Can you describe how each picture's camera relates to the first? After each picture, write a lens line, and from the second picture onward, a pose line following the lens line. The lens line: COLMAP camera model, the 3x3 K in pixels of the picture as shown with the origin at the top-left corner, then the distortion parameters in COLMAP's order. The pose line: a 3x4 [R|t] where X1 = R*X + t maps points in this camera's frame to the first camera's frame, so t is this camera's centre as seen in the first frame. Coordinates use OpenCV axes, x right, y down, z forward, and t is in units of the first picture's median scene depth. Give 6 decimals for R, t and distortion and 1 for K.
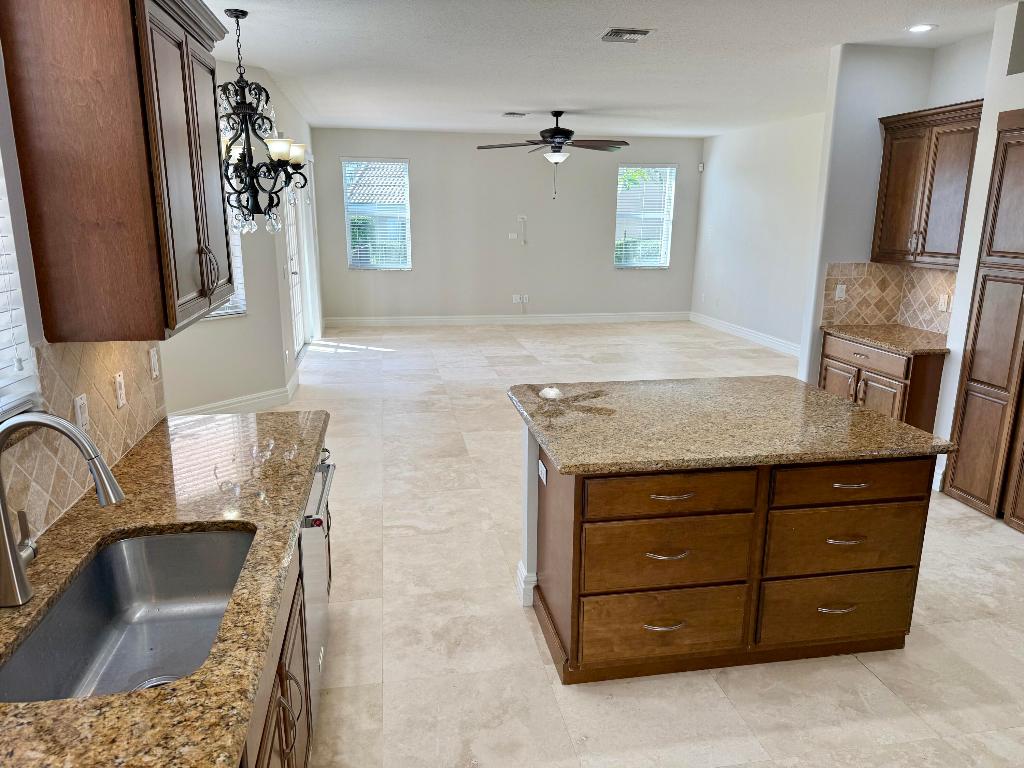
lens RADIAL K [[721.7, 0, 512.0], [0, 721.7, 384.0], [0, 0, 1]] dist [0.002325, 0.000153]
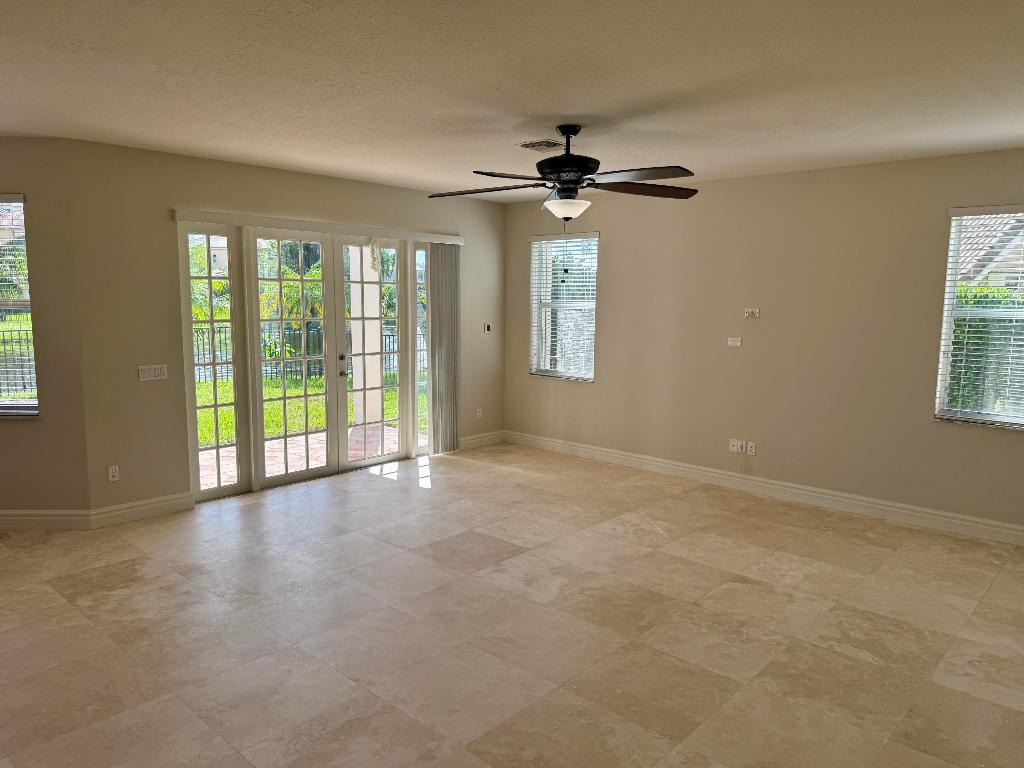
lens RADIAL K [[721.7, 0, 512.0], [0, 721.7, 384.0], [0, 0, 1]] dist [0.002325, 0.000153]
pose [[0.610932, 0.102271, -0.785050, 0.482279], [-0.187892, 0.982019, -0.018288, -0.166317], [0.769064, 0.158678, 0.619163, 0.654073]]
